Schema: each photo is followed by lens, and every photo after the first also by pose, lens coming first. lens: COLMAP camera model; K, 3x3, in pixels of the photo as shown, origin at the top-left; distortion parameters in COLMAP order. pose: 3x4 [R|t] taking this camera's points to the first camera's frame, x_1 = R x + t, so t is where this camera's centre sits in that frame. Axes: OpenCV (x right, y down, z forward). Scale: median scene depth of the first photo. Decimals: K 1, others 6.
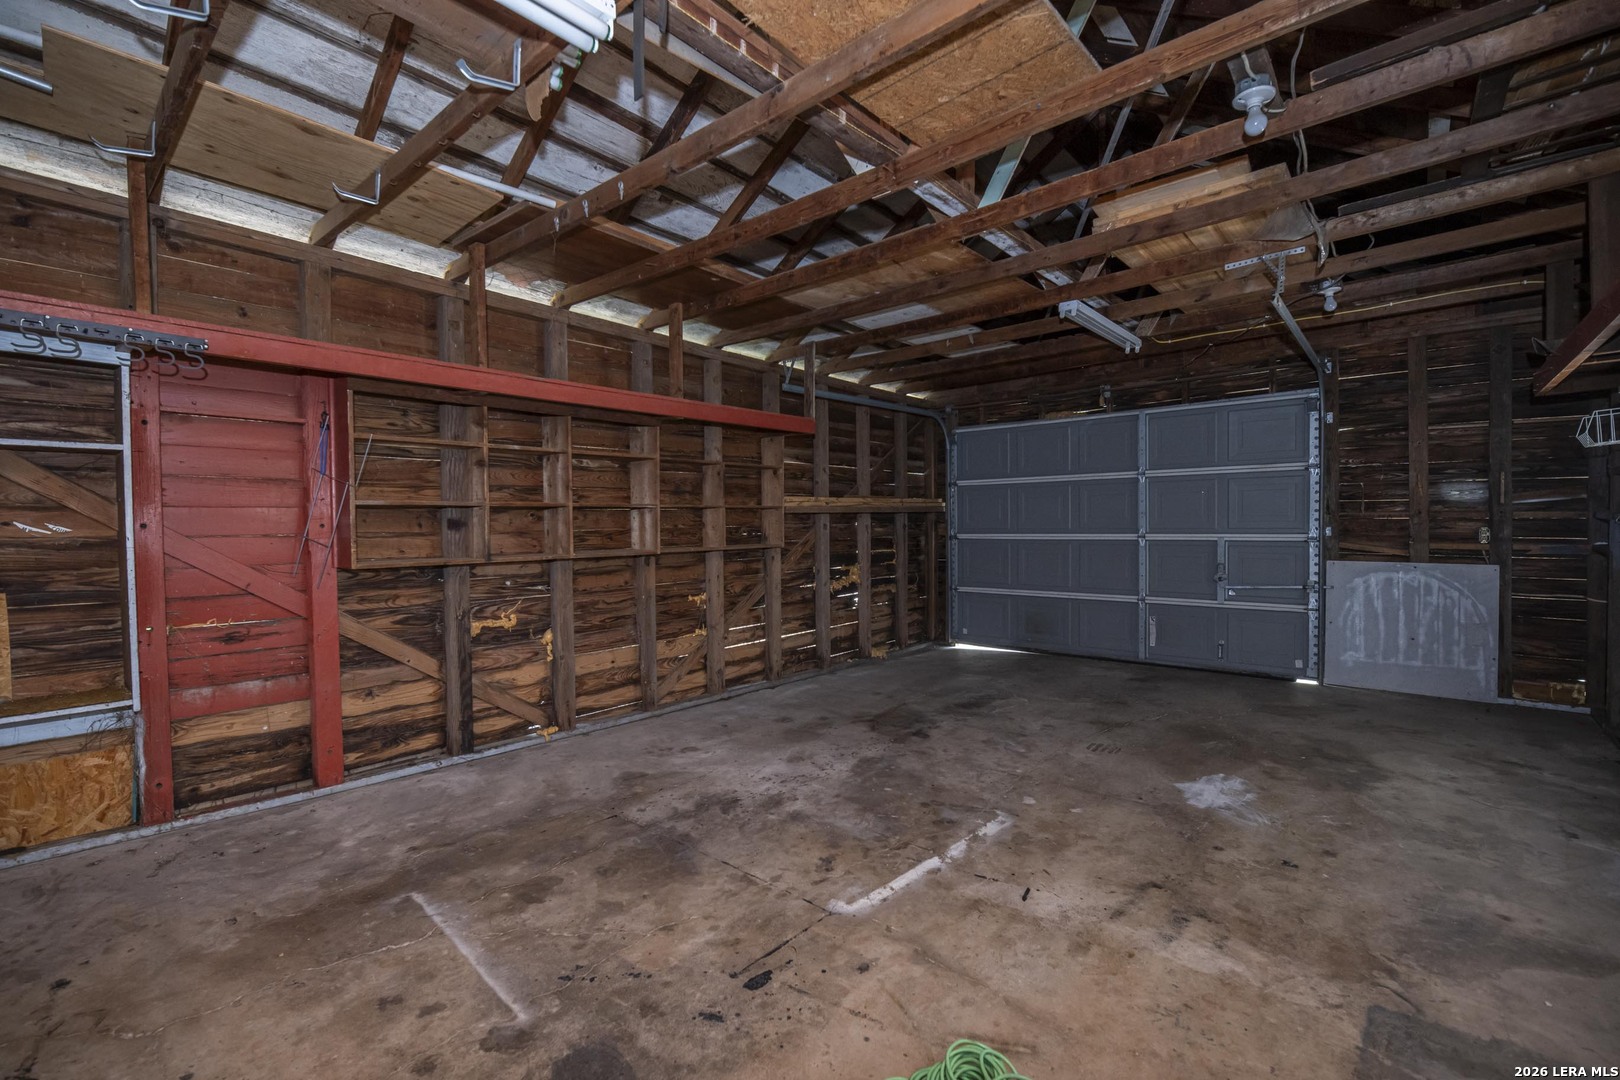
lens RADIAL K [[703.9, 0, 810.5], [0, 703.9, 539.7], [0, 0, 1]] dist [-0.005256, -0.001873]
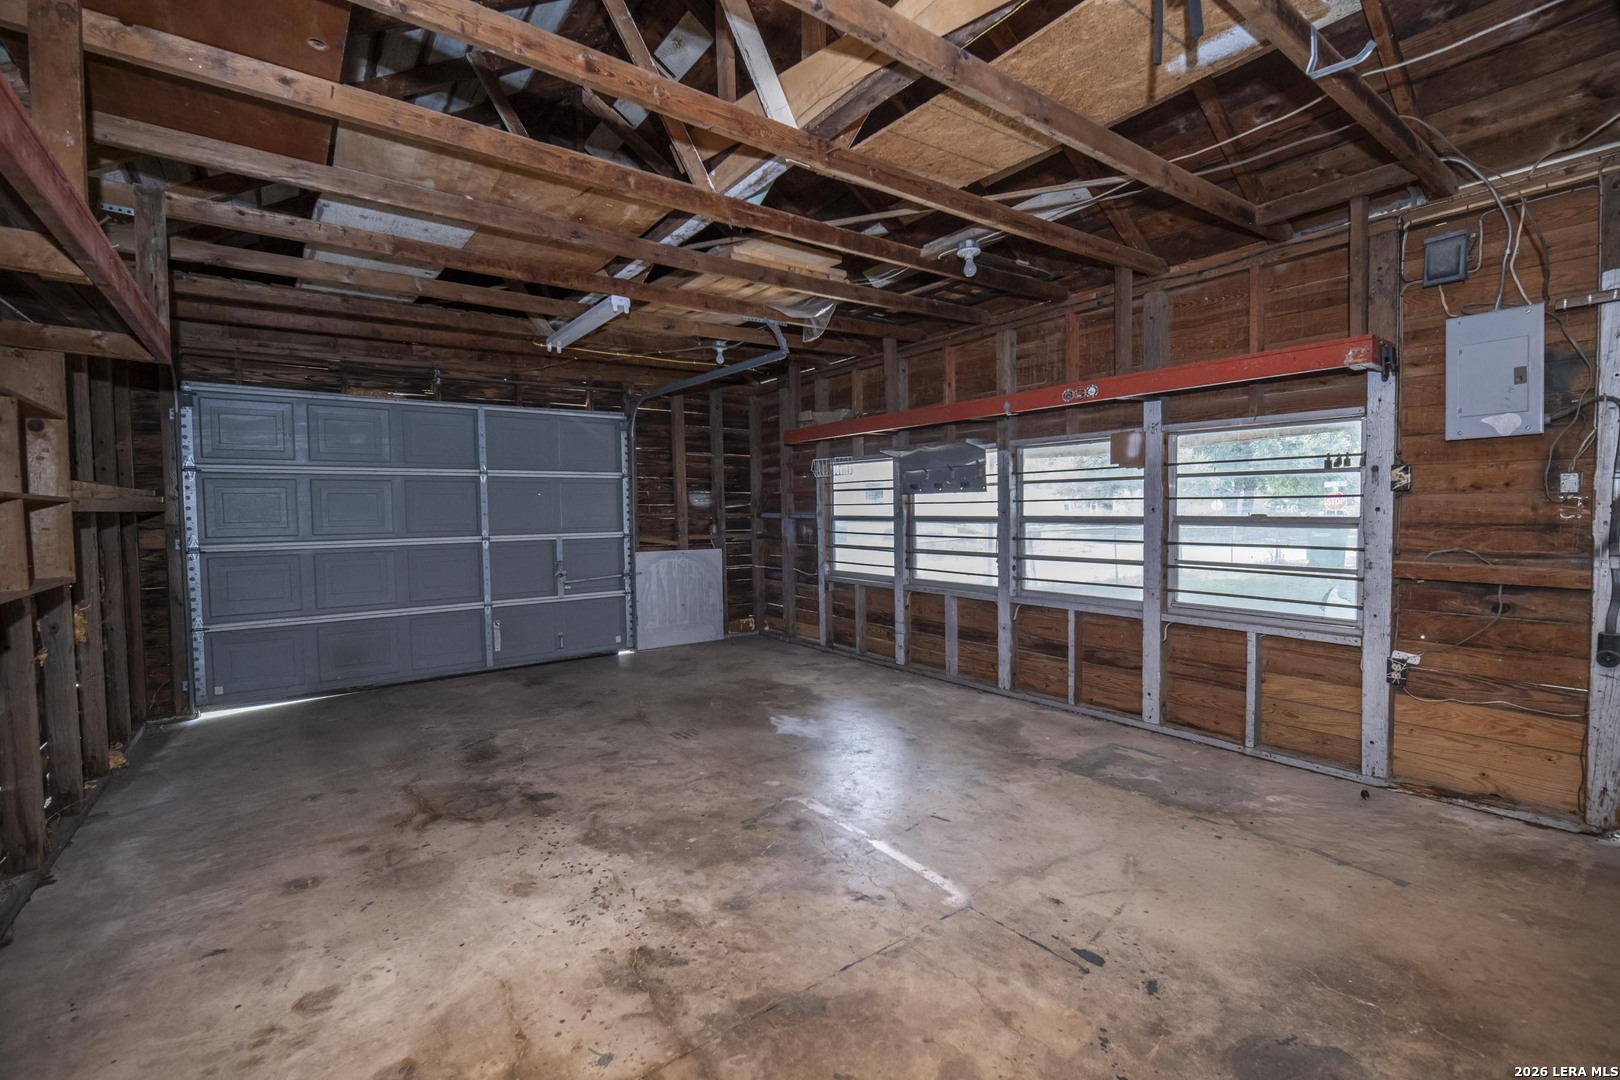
lens RADIAL K [[703.9, 0, 814.6], [0, 703.9, 541.3], [0, 0, 1]] dist [-0.005256, -0.001873]
pose [[0.210788, -0.035257, 0.976896, -0.571974], [0.035672, 0.998961, 0.028357, -0.018703], [-0.976881, 0.028870, 0.211826, 0.569723]]
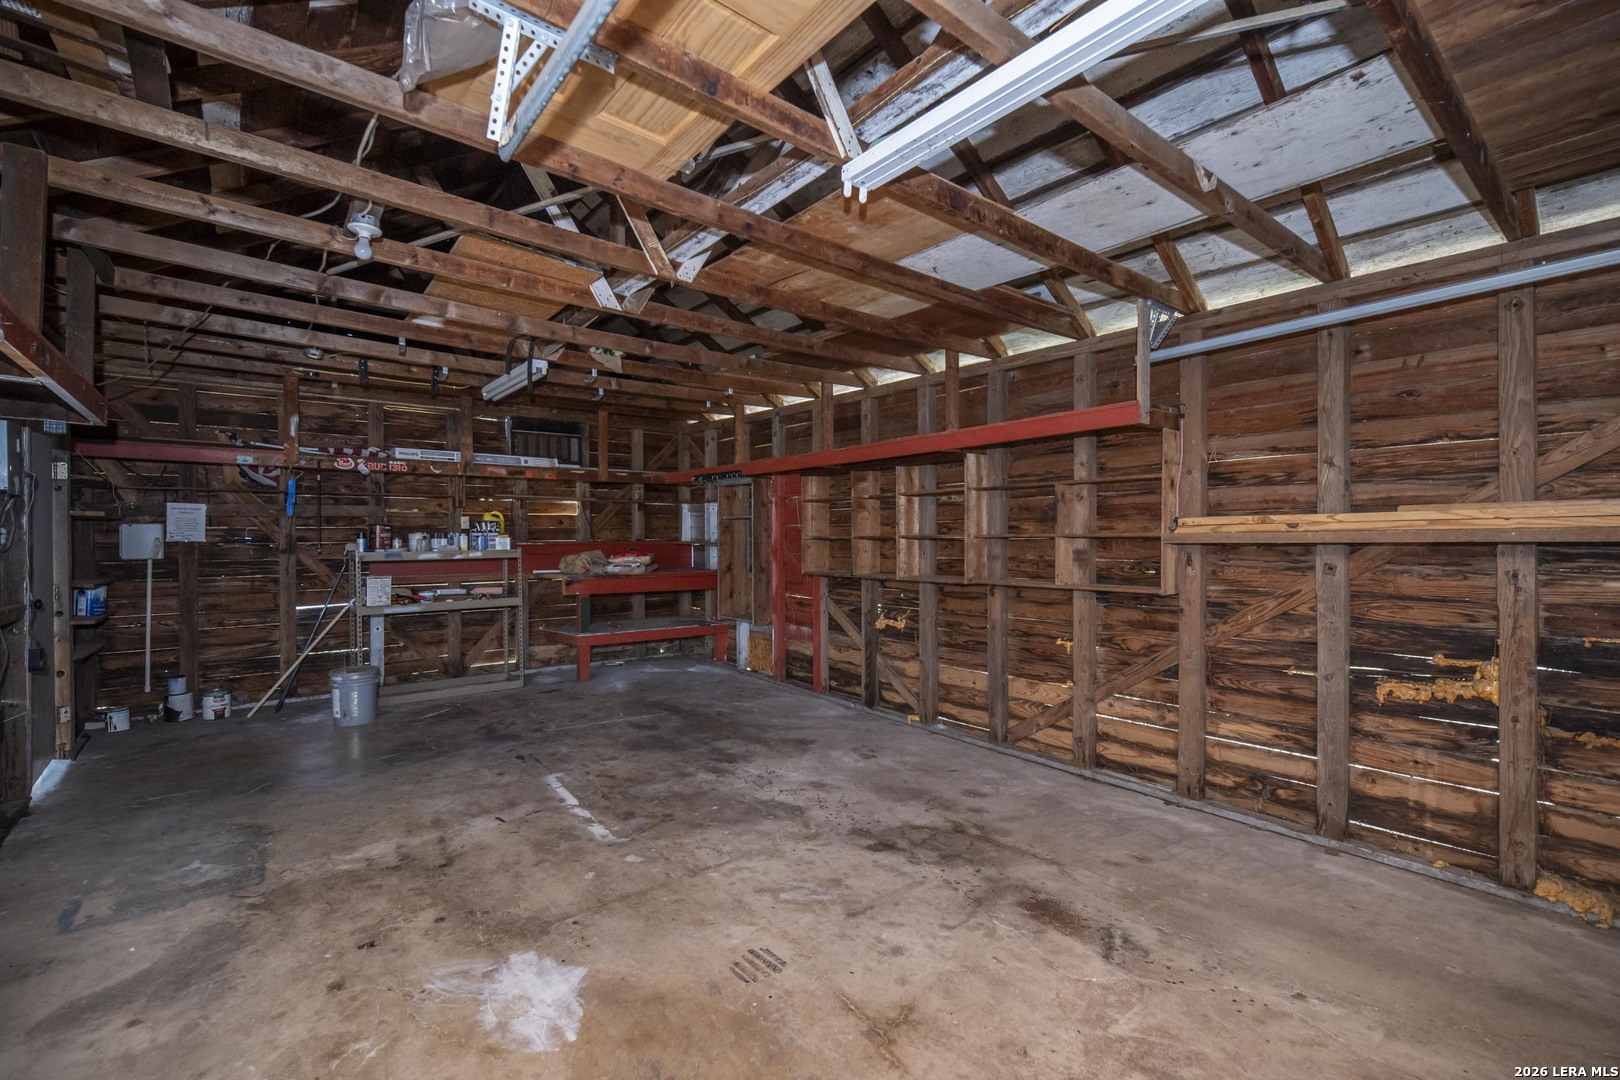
lens RADIAL K [[703.9, 0, 807.8], [0, 703.9, 535.7], [0, 0, 1]] dist [-0.005256, -0.001873]
pose [[-0.183209, 0.003750, -0.983067, 0.970226], [-0.022921, 0.999705, 0.008085, -0.061574], [0.982807, 0.024014, -0.183069, 1.130874]]
